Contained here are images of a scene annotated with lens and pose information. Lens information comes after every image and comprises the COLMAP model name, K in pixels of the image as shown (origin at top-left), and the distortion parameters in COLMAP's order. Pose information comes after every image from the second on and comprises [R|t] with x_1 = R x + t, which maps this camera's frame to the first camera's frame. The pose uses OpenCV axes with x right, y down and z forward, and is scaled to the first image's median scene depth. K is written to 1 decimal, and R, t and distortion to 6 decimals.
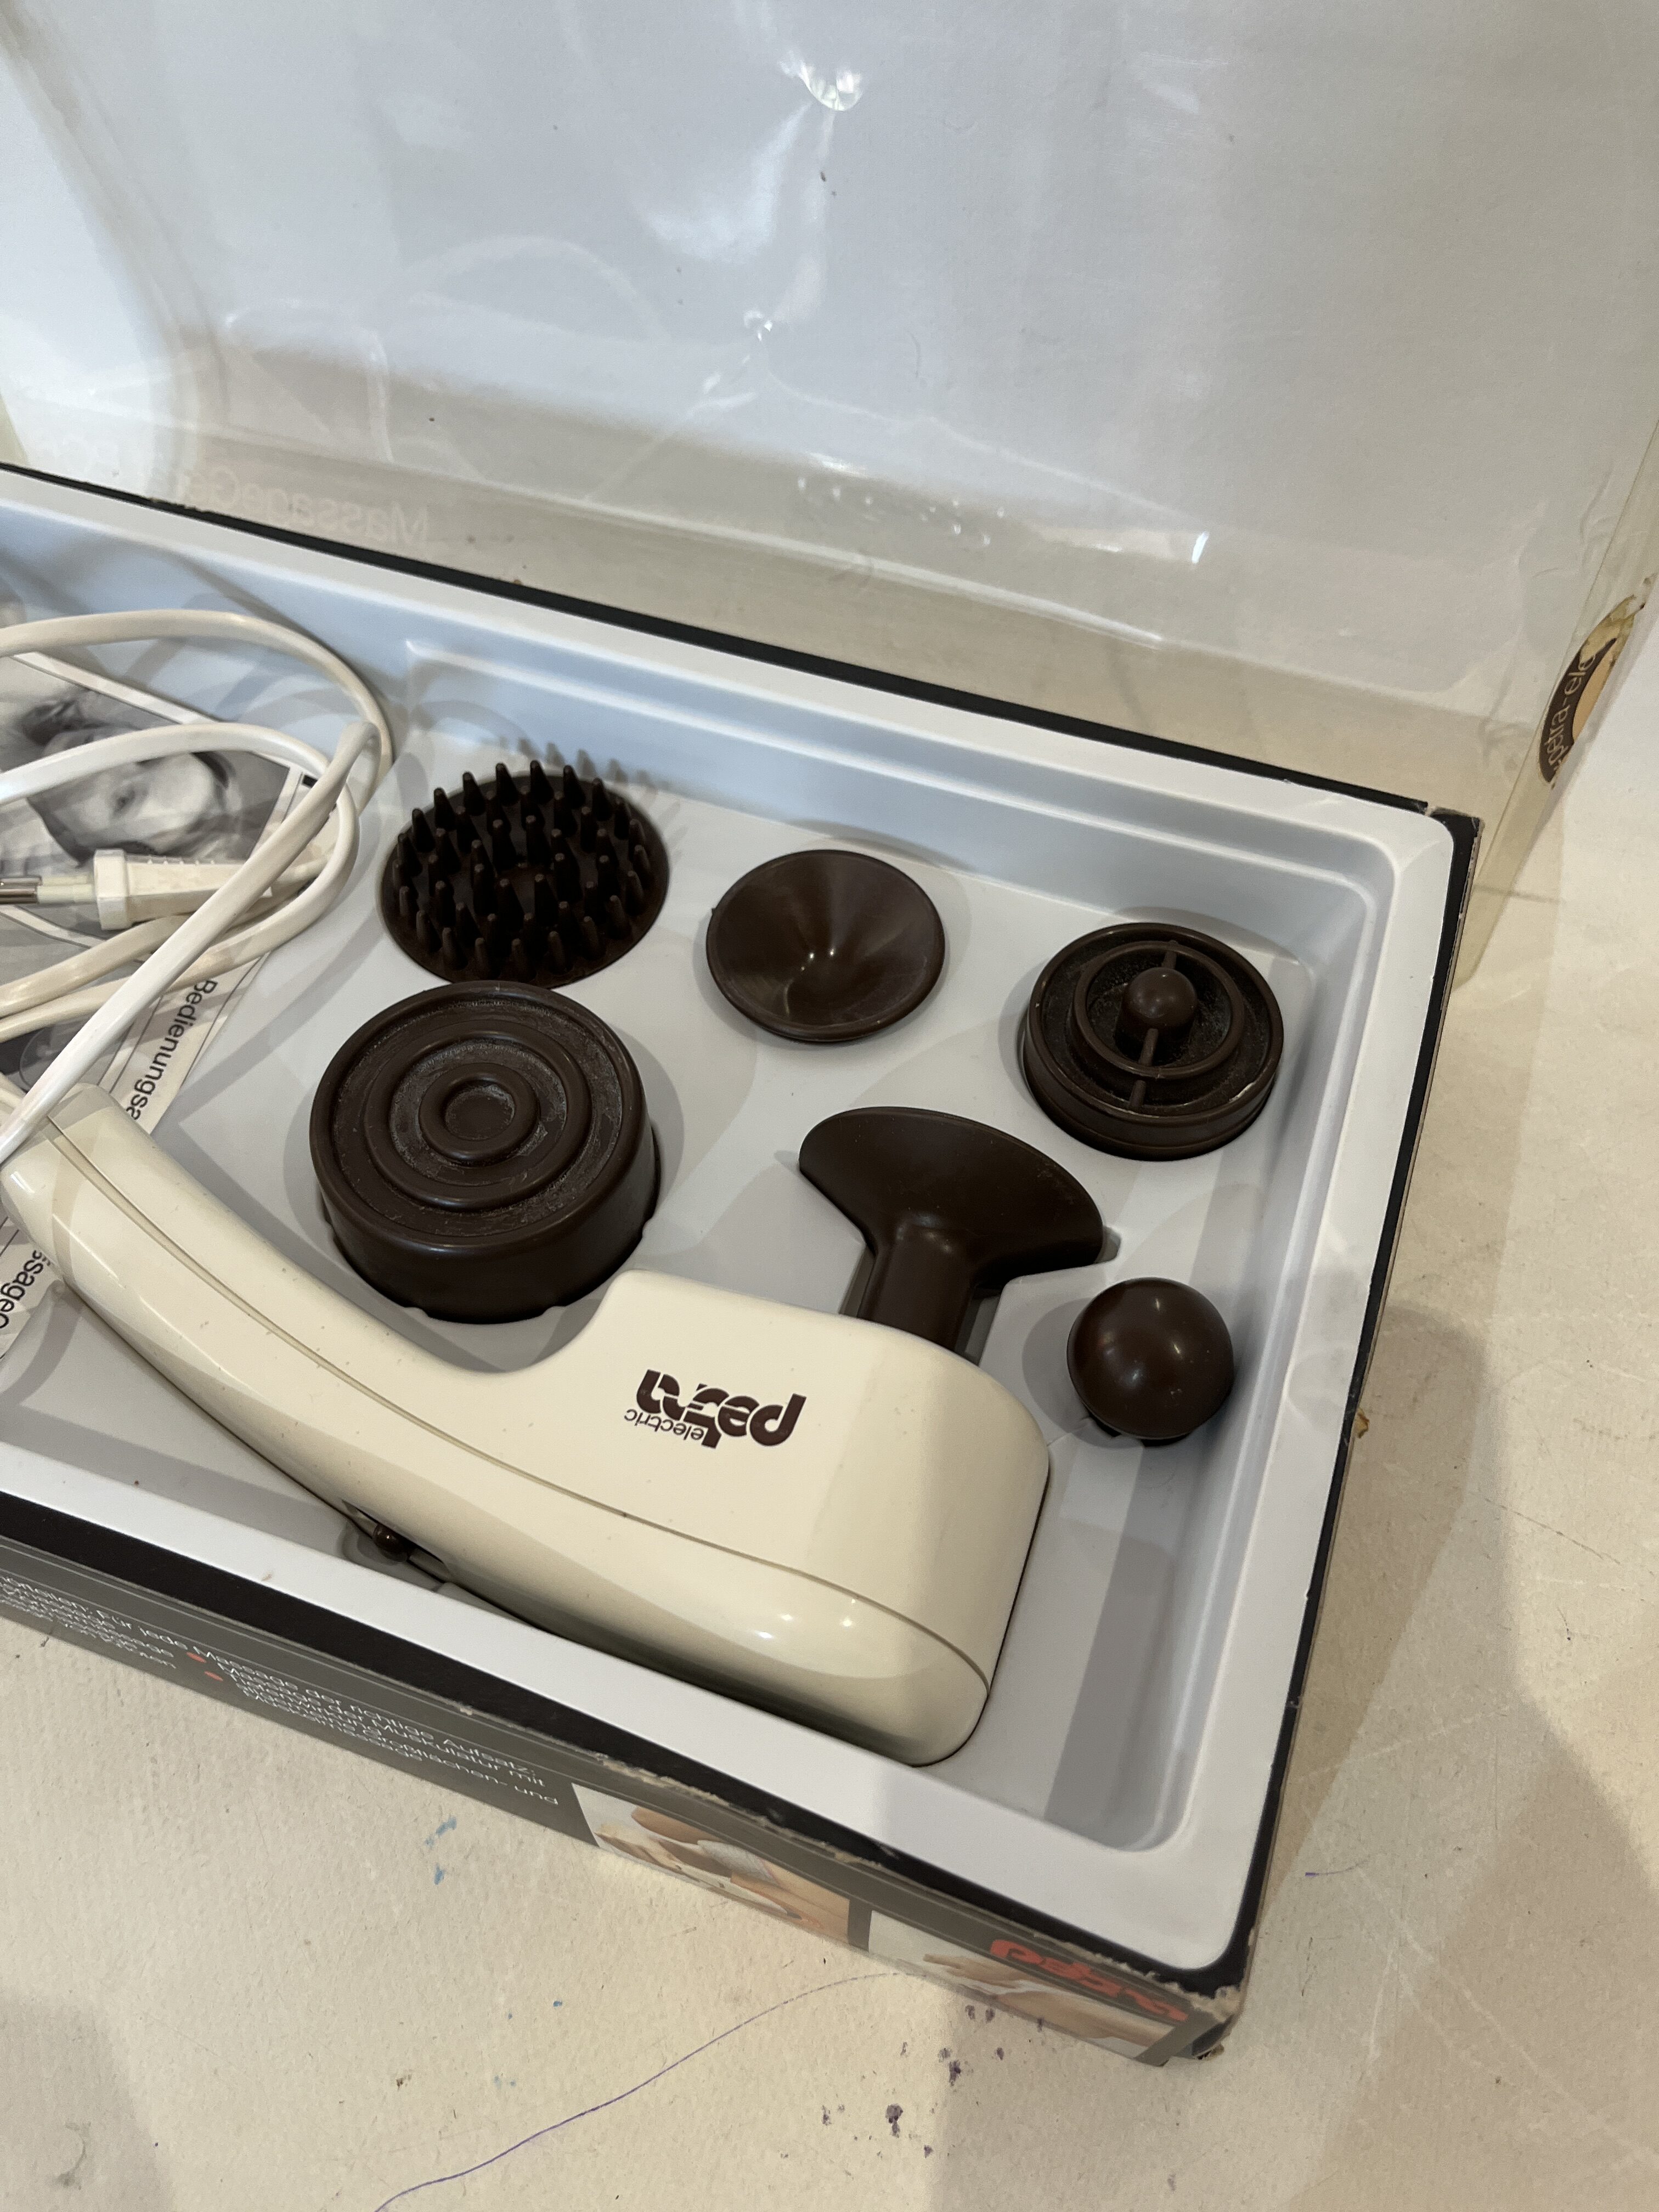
lens RADIAL K [[1861.2, 0, 776.3], [0, 1861.2, 1145.8], [0, 0, 1]] dist [0.044969, -0.108704]
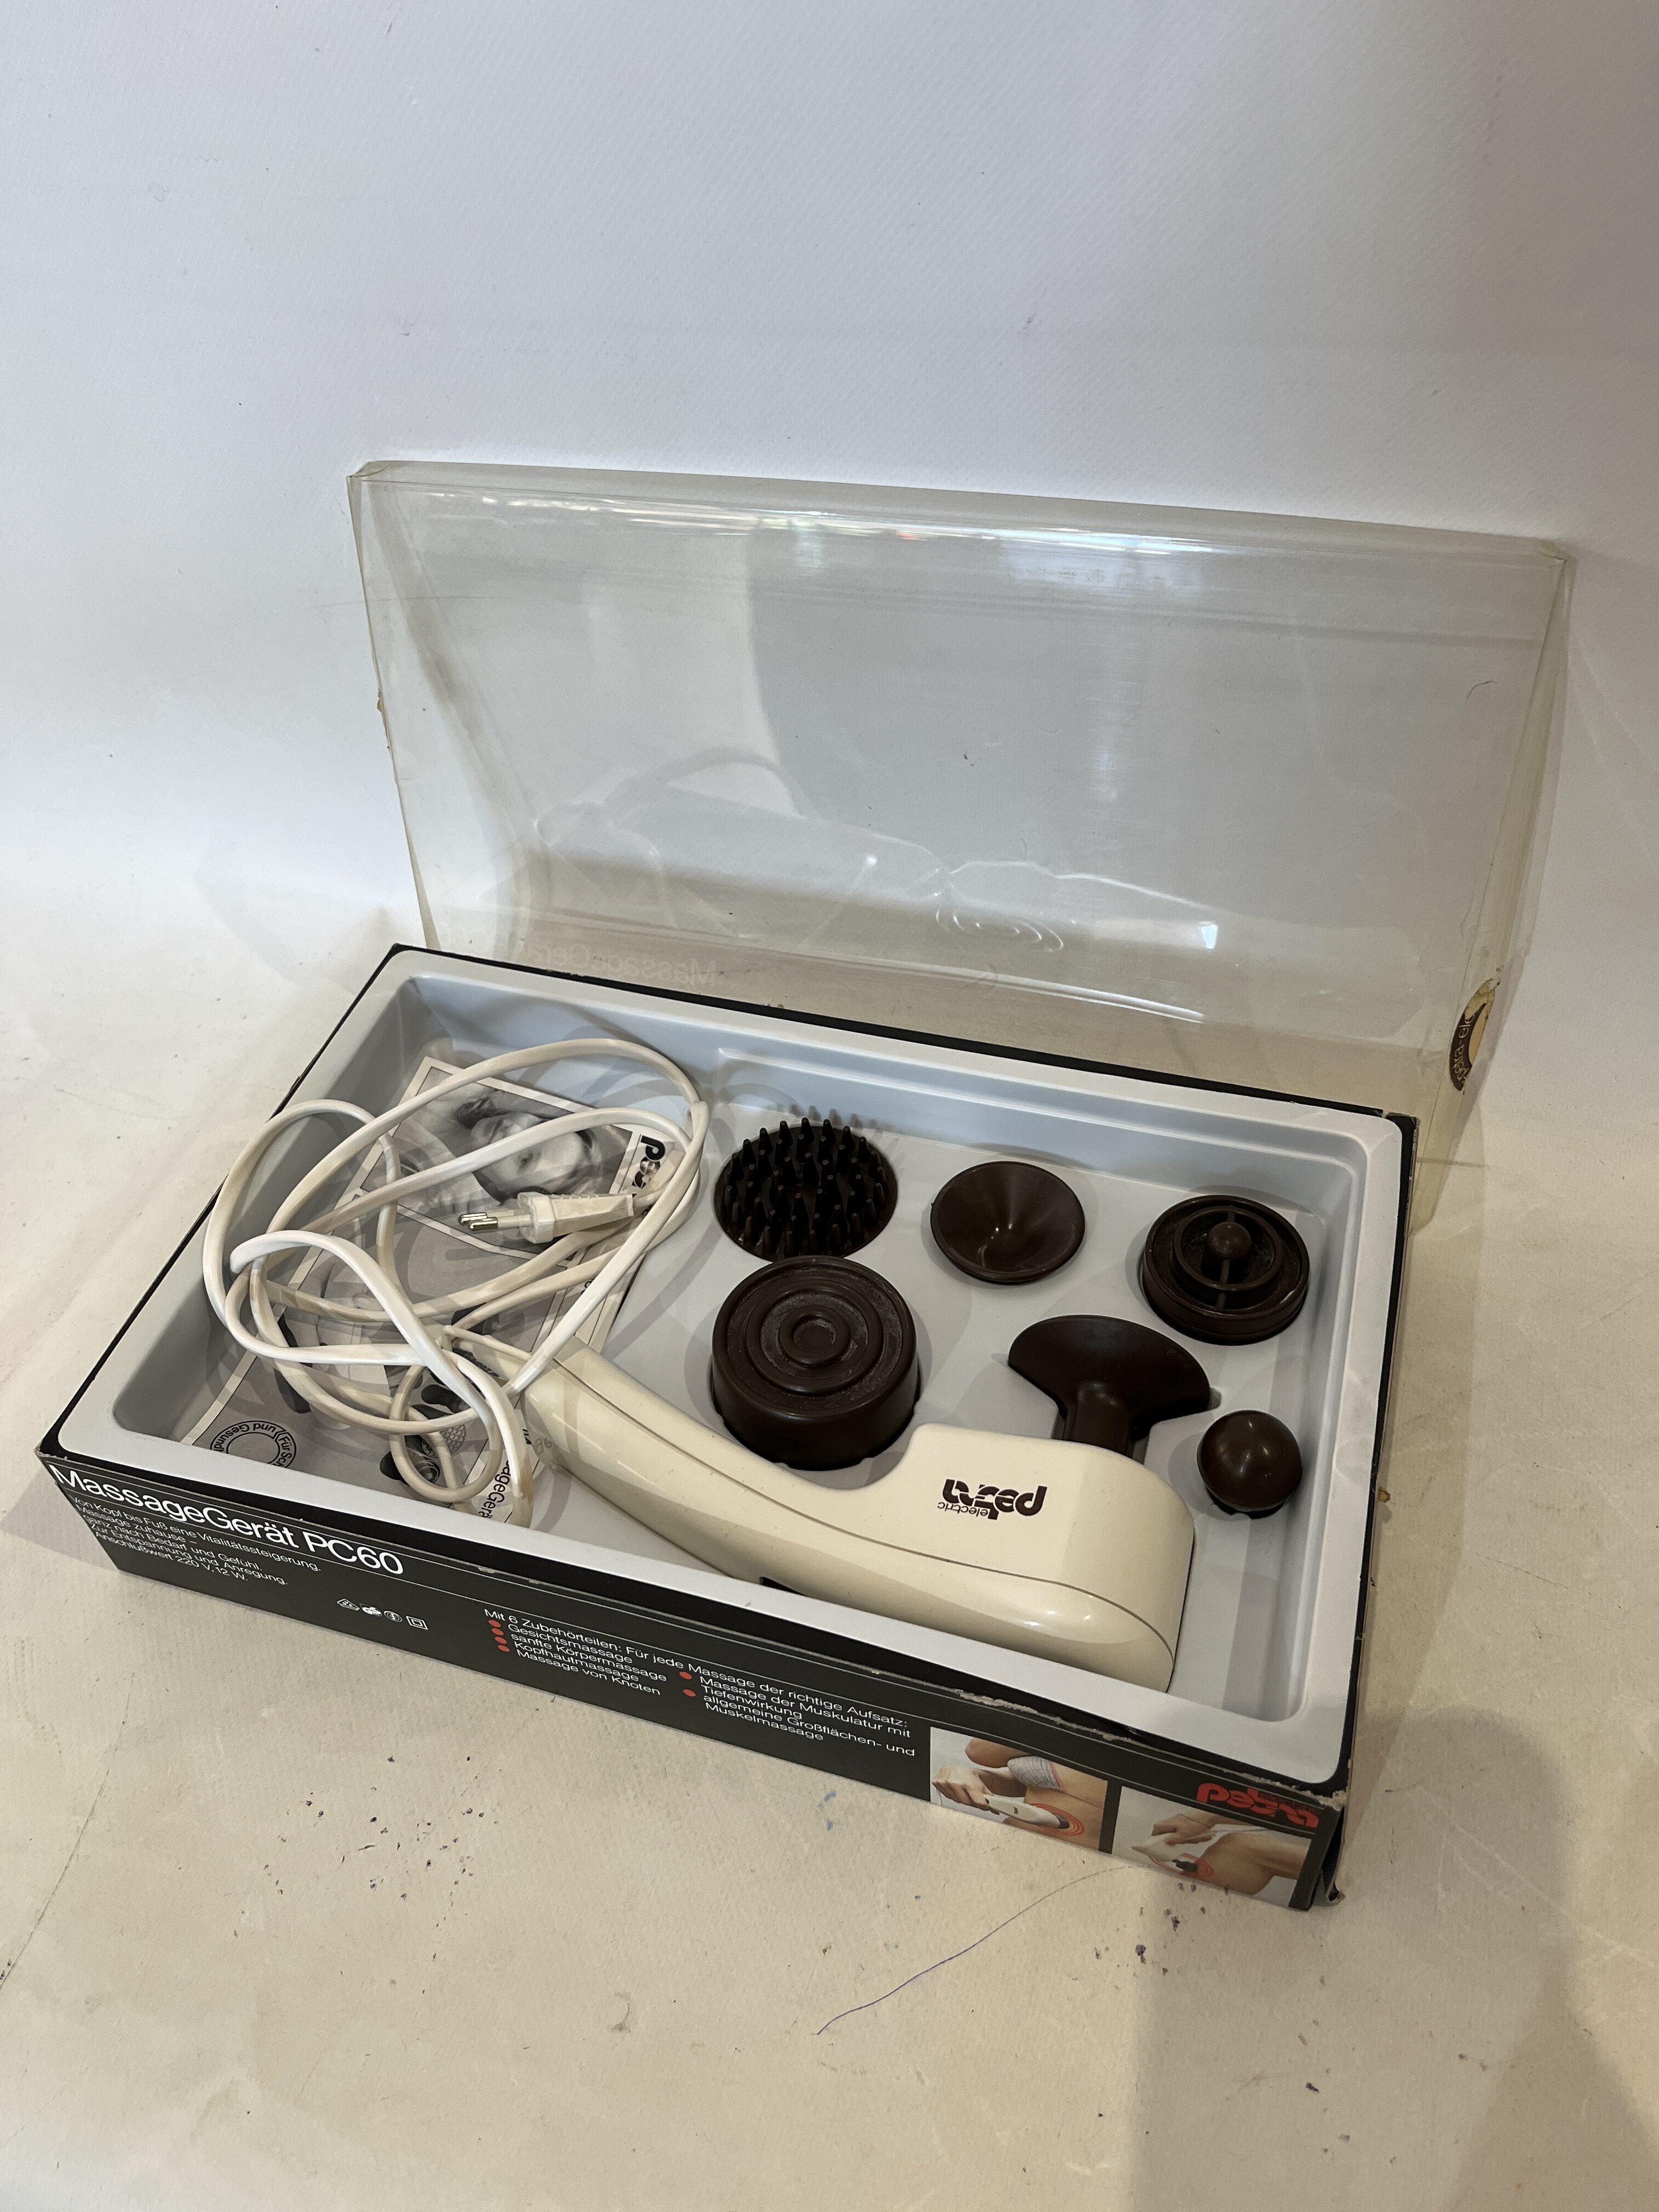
lens RADIAL K [[1708.1, 0, 804.0], [0, 1708.1, 1104.0], [0, 0, 1]] dist [0.029609, -0.069805]
pose [[0.997837, -0.064028, -0.014885, -0.123496], [0.059963, 0.979367, -0.192988, 0.064692], [0.026935, 0.191678, 0.981088, -0.453822]]
